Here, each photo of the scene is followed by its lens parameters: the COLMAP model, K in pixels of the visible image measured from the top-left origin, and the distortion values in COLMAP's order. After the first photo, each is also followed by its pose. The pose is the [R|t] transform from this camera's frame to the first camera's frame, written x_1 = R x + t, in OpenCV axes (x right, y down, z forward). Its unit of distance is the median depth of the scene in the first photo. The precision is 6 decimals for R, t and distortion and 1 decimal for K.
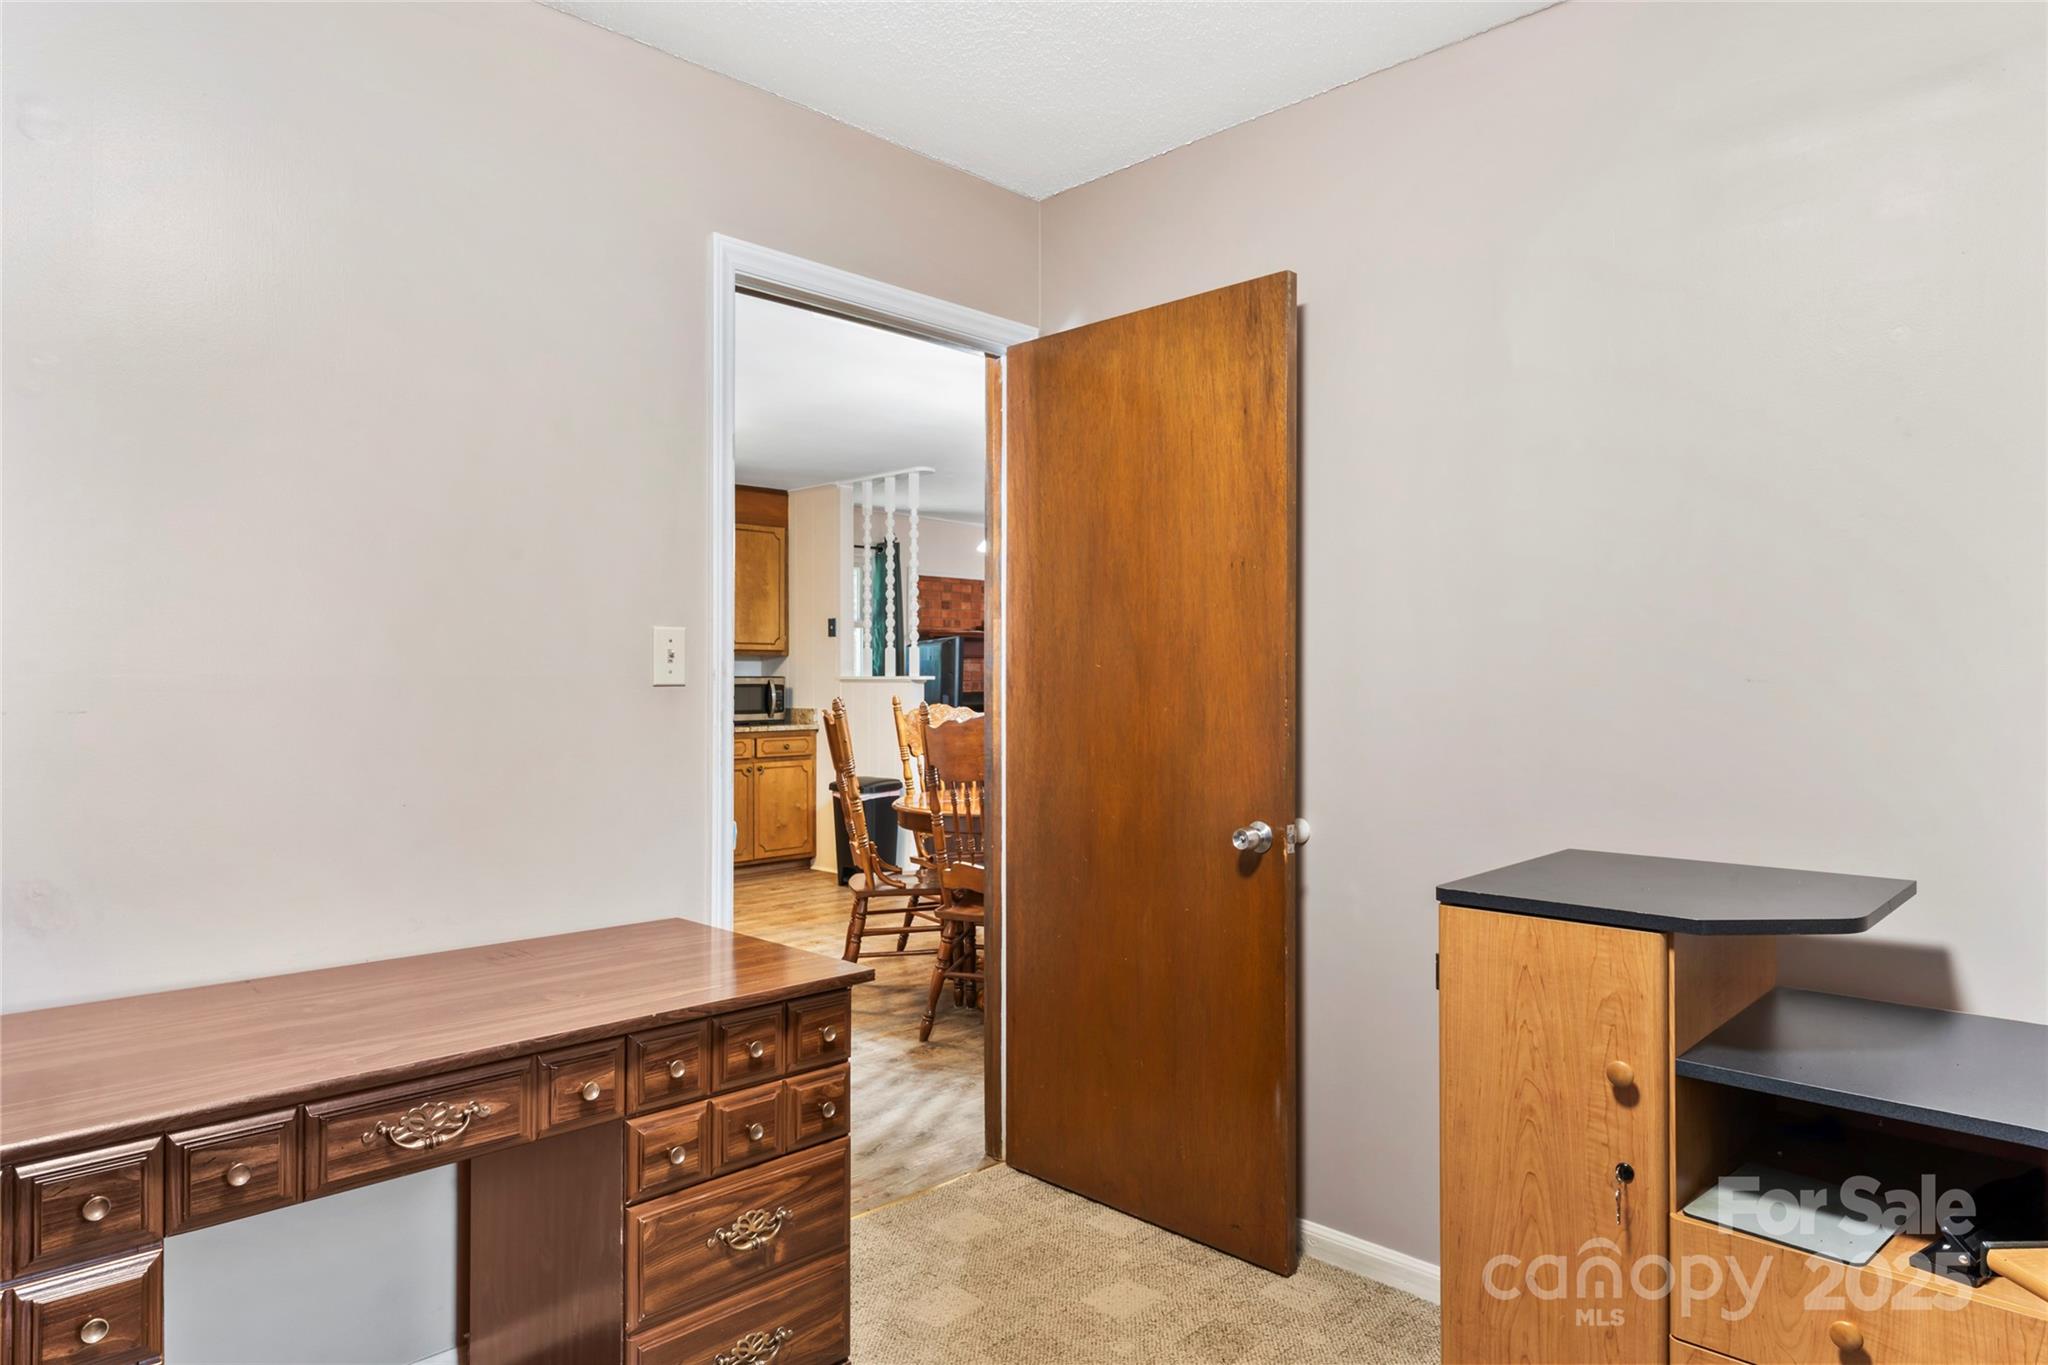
lens RADIAL K [[1246.1, 0, 1019.8], [0, 1246.1, 670.9], [0, 0, 1]] dist [0.002089, 0.000270]
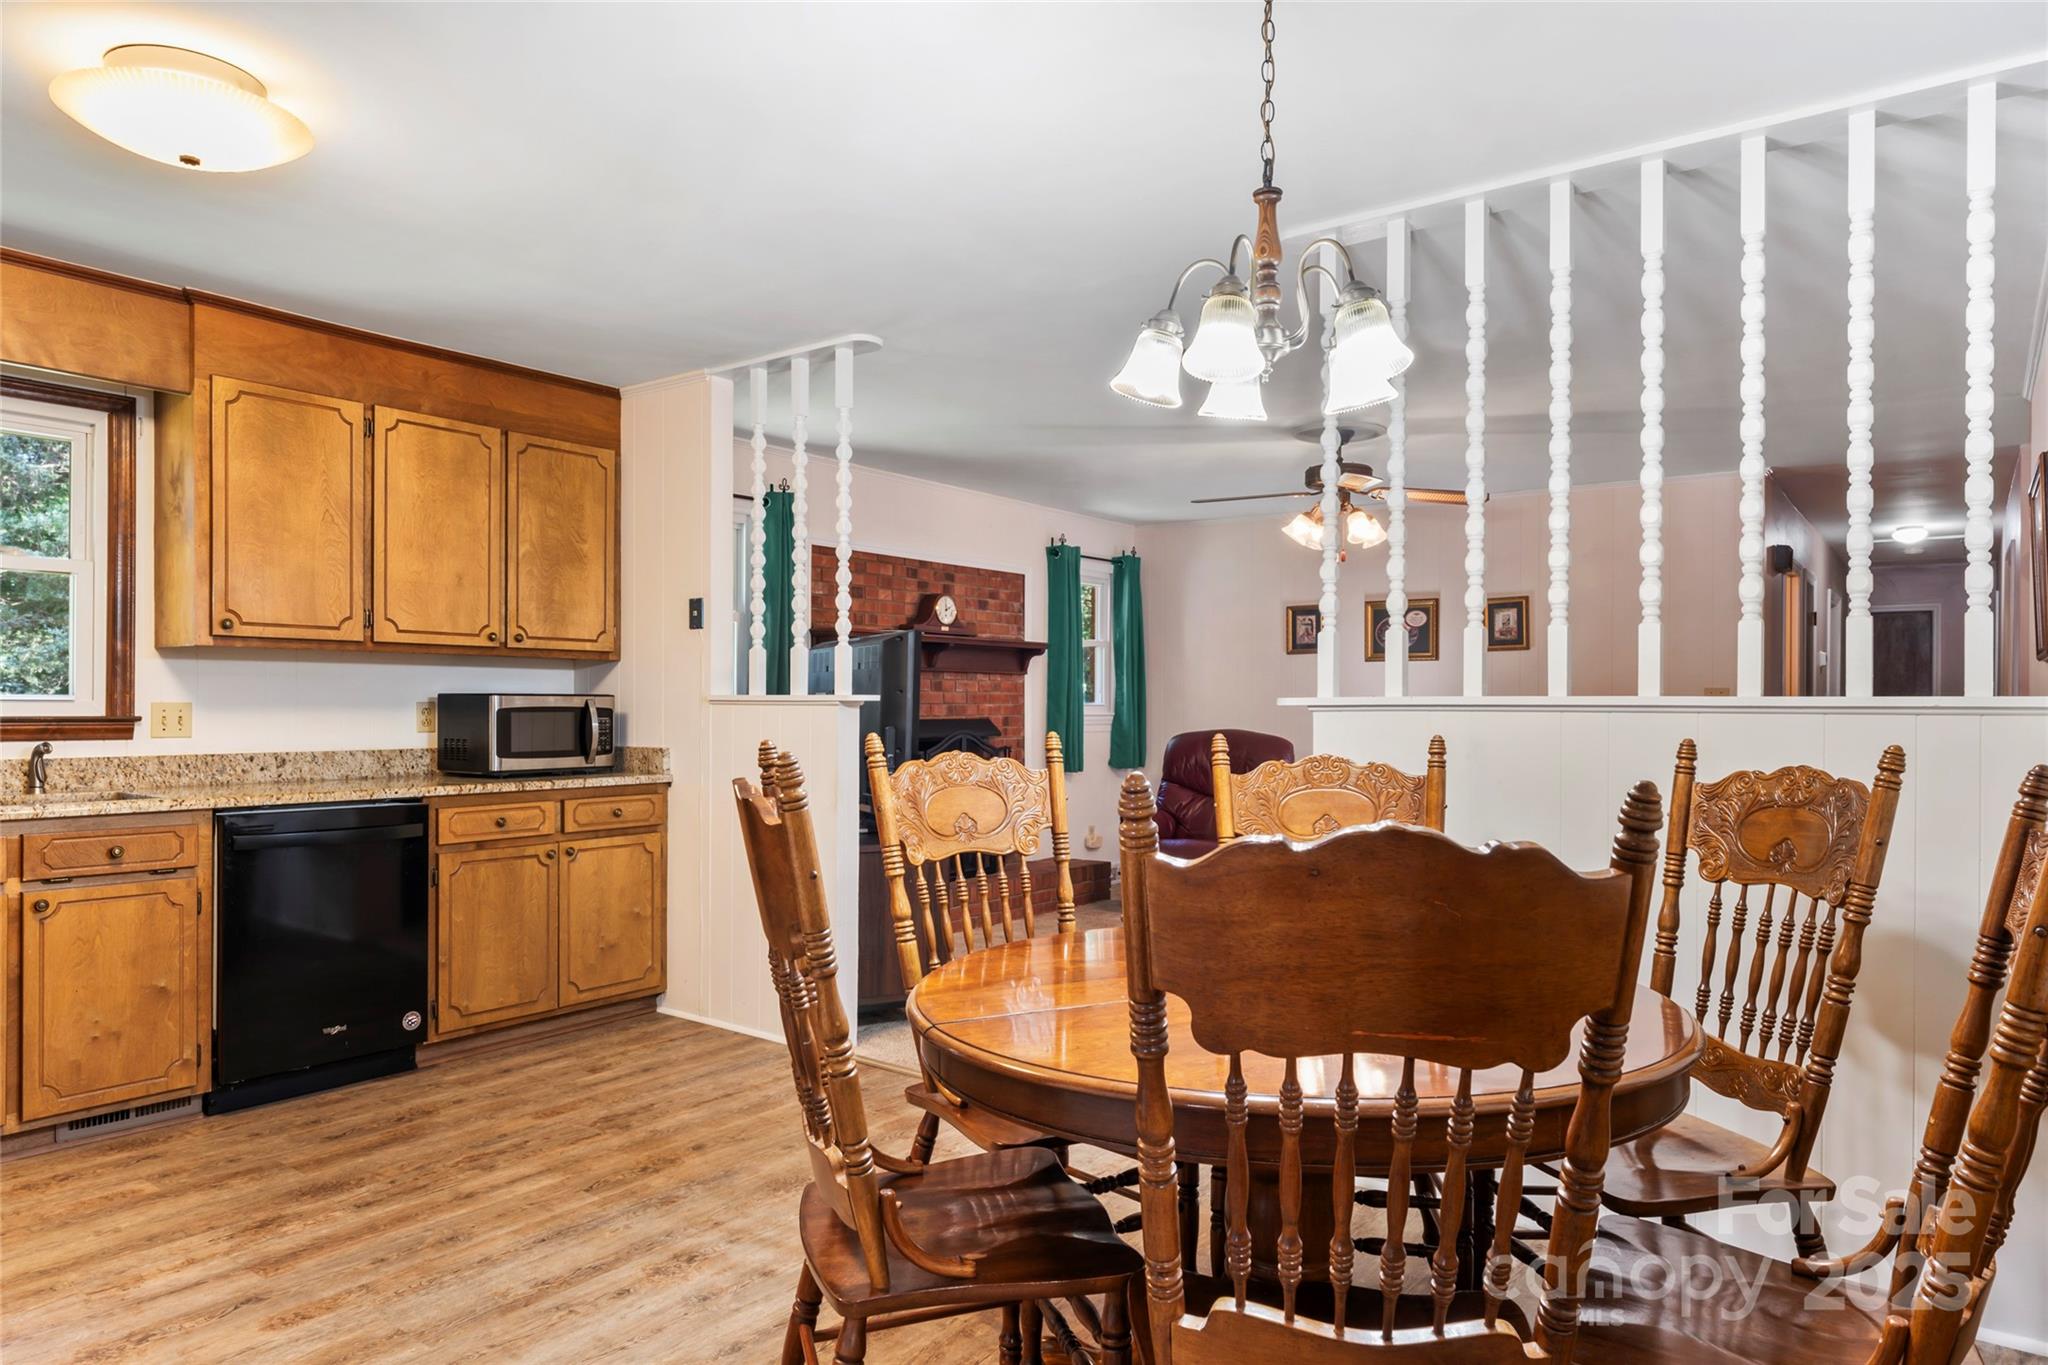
lens RADIAL K [[1256.1, 0, 1023.5], [0, 1256.1, 704.7], [0, 0, 1]] dist [-0.001757, -0.000341]
pose [[0.990868, 0.005527, 0.134723, -0.075332], [-0.006599, 0.999950, 0.007513, 0.003547], [-0.134675, -0.008334, 0.990855, 0.377574]]
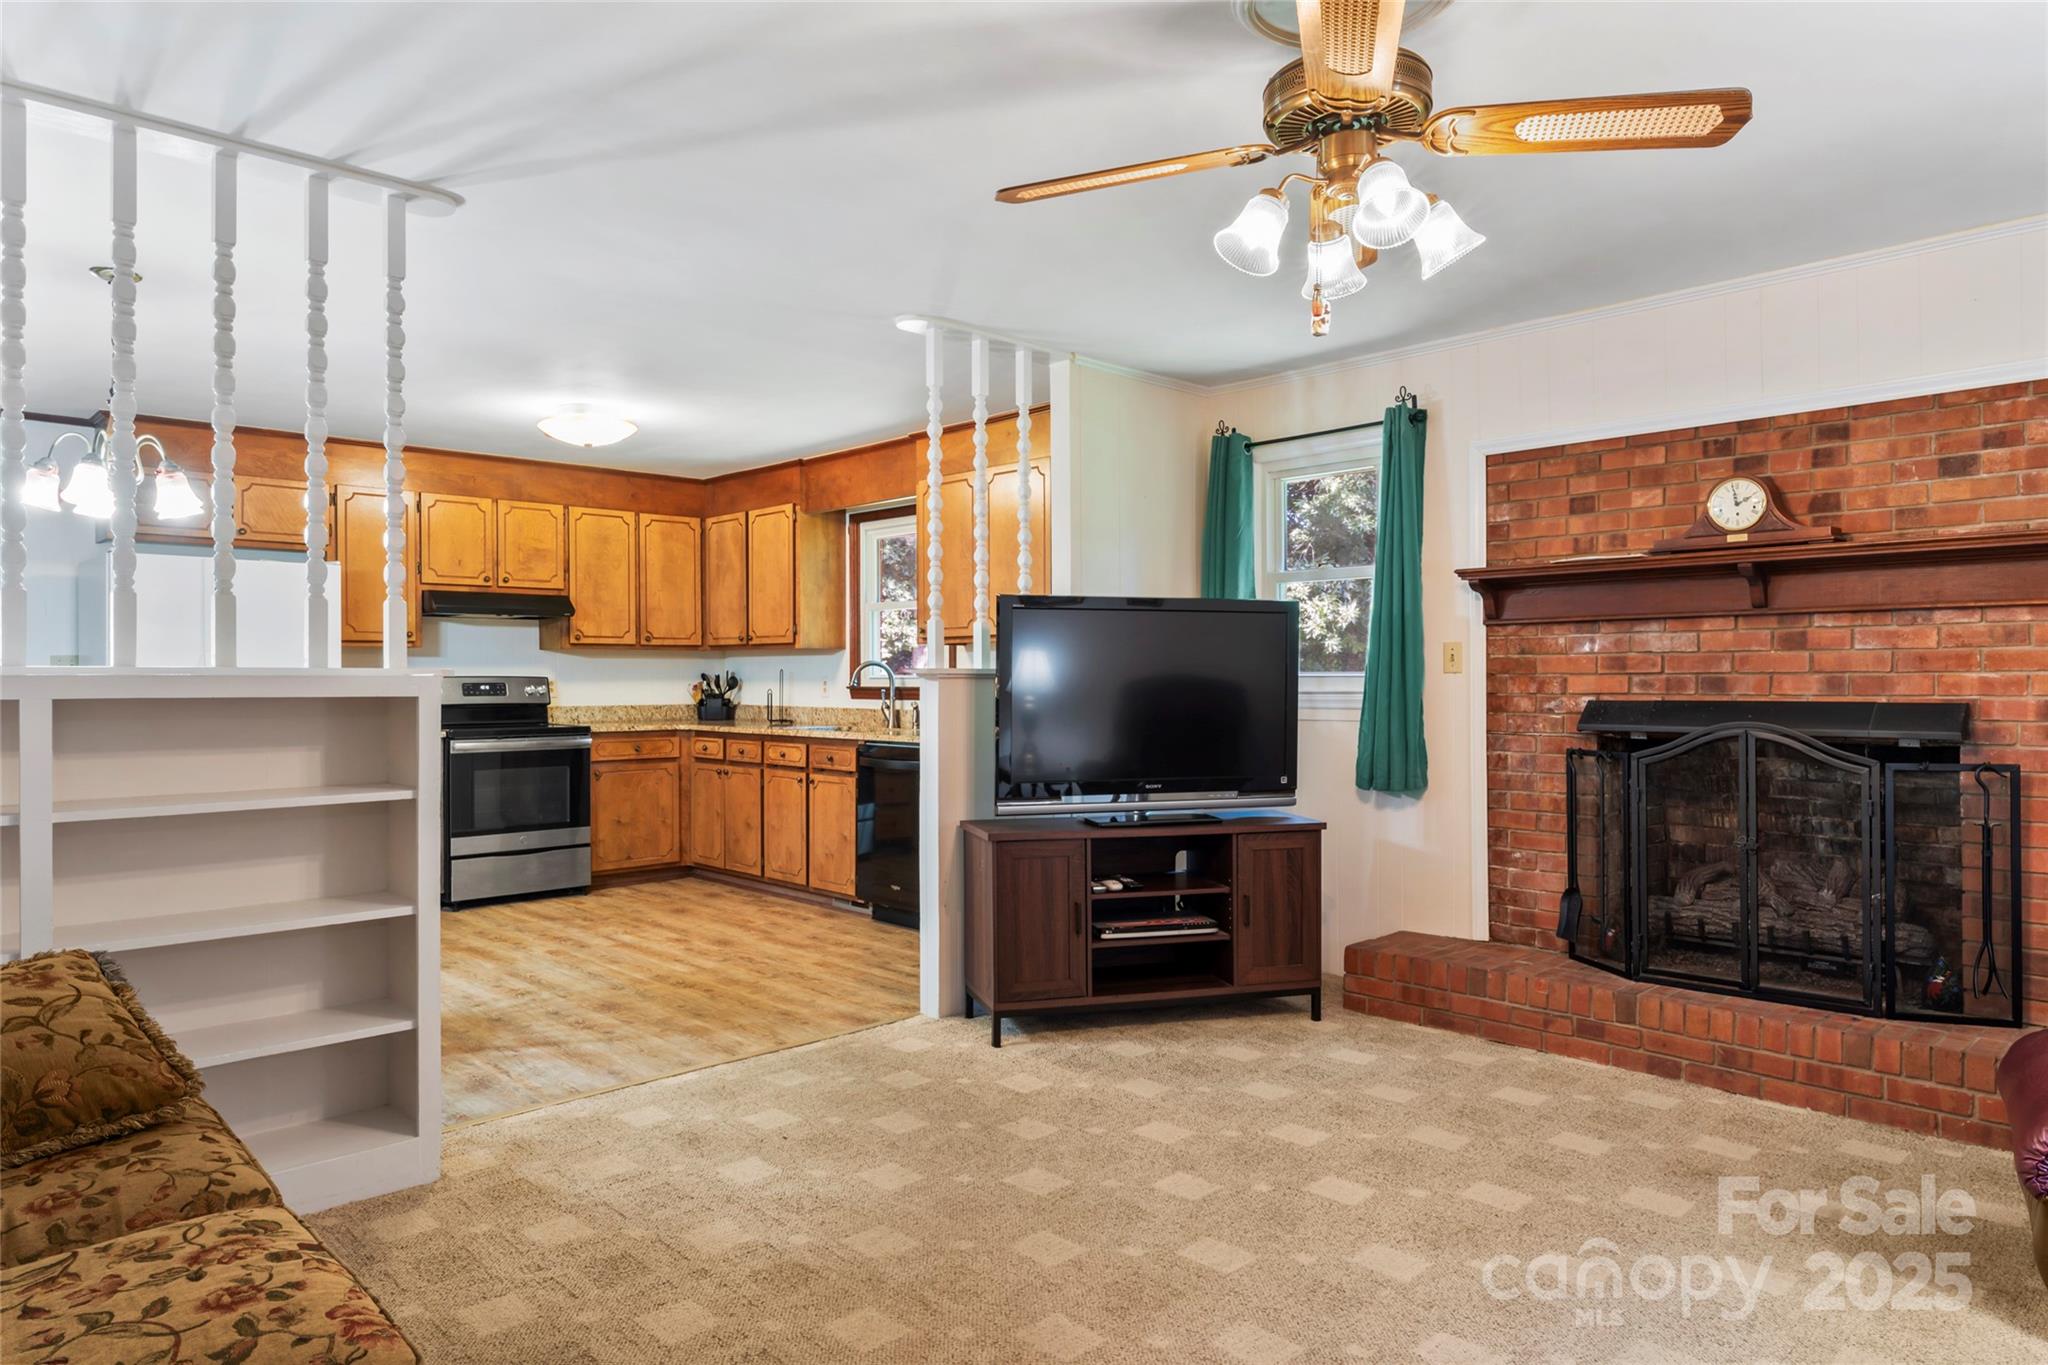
lens RADIAL K [[1246.1, 0, 1019.8], [0, 1246.1, 670.9], [0, 0, 1]] dist [0.002089, 0.000270]
pose [[-0.026143, -0.007953, -0.999627, 0.479972], [0.008009, 0.999935, -0.008164, 0.010735], [0.999626, -0.008220, -0.026078, 0.991332]]
